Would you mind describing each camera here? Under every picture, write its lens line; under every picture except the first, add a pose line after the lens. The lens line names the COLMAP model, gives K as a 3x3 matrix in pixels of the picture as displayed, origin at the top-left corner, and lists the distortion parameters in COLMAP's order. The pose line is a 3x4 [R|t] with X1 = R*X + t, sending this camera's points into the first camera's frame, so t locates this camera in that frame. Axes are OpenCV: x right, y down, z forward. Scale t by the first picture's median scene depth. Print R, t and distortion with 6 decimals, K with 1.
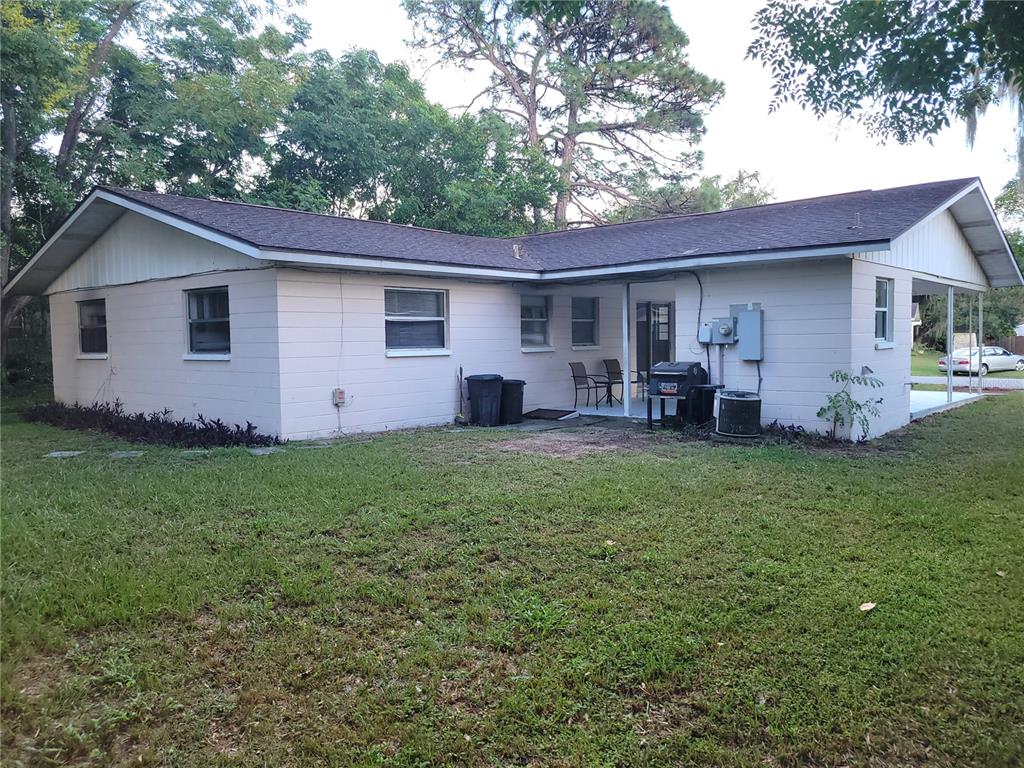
lens RADIAL K [[776.0, 0, 495.2], [0, 776.0, 384.0], [0, 0, 1]] dist [0.035788, -0.009354]
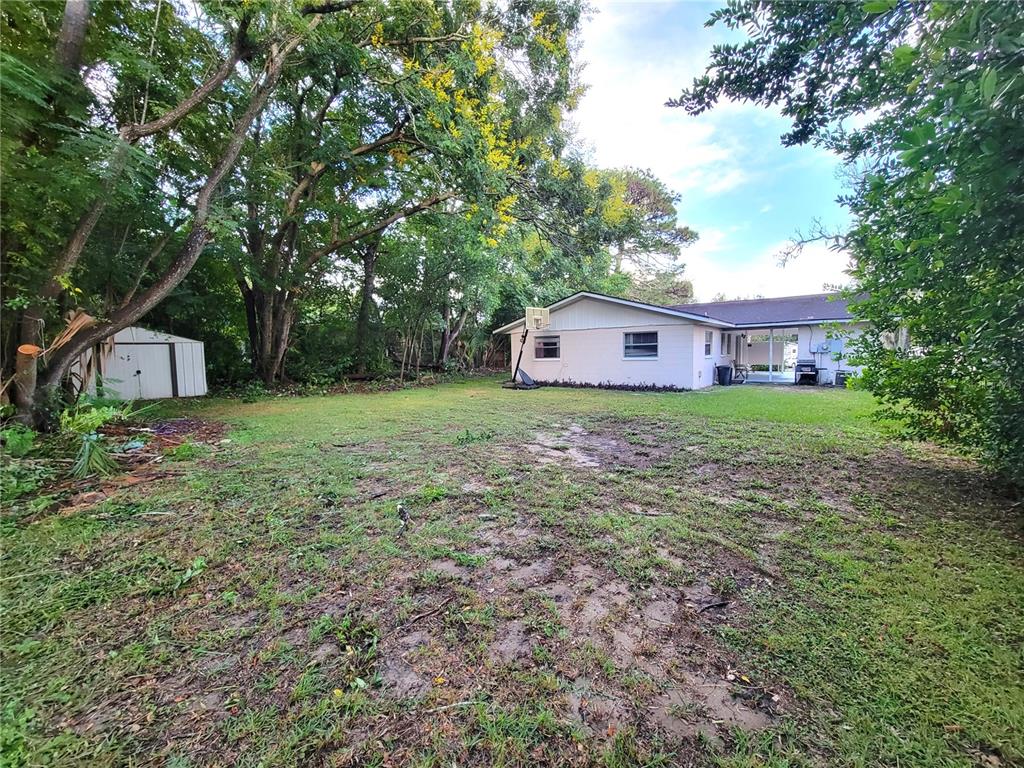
lens RADIAL K [[418.1, 0, 512.0], [0, 418.1, 384.0], [0, 0, 1]] dist [-0.001175, 0.000193]
pose [[0.995054, -0.012359, 0.098565, -0.884381], [0.010552, 0.999767, 0.018830, 0.016647], [-0.098774, -0.017697, 0.994952, -0.307463]]
